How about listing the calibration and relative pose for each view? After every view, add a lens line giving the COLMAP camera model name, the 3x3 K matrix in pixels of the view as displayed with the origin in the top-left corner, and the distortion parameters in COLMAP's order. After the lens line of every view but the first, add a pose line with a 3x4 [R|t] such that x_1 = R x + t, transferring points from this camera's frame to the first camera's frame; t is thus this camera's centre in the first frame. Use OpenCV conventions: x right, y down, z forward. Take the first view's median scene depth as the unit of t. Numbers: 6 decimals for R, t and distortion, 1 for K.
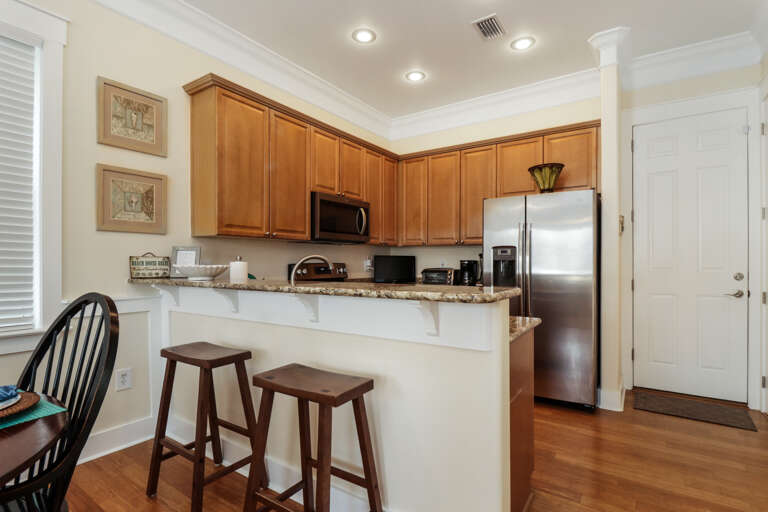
lens RADIAL K [[371.9, 0, 384.0], [0, 371.9, 256.0], [0, 0, 1]] dist [-0.000946, -0.000091]
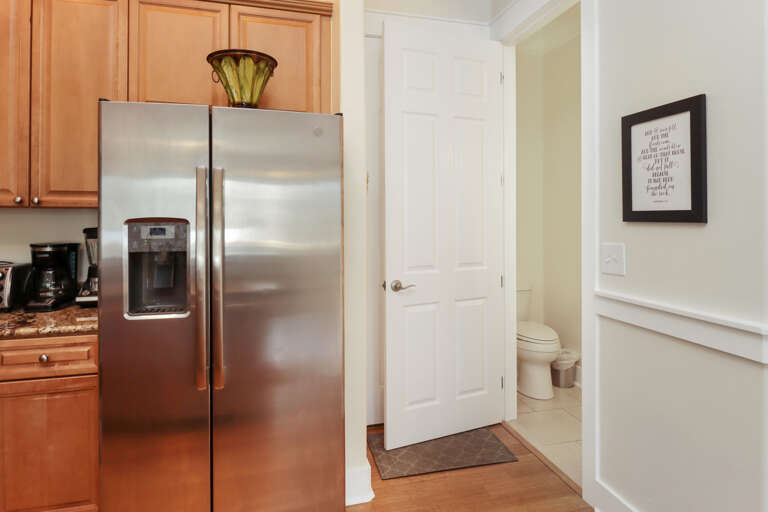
lens RADIAL K [[431.2, 0, 384.8], [0, 431.2, 220.5], [0, 0, 1]] dist [-0.002832, -0.000599]
pose [[0.639922, -0.004742, 0.768426, 0.109257], [-0.009466, 0.999856, 0.014054, -0.032265], [-0.768382, -0.016267, 0.639785, 0.477099]]
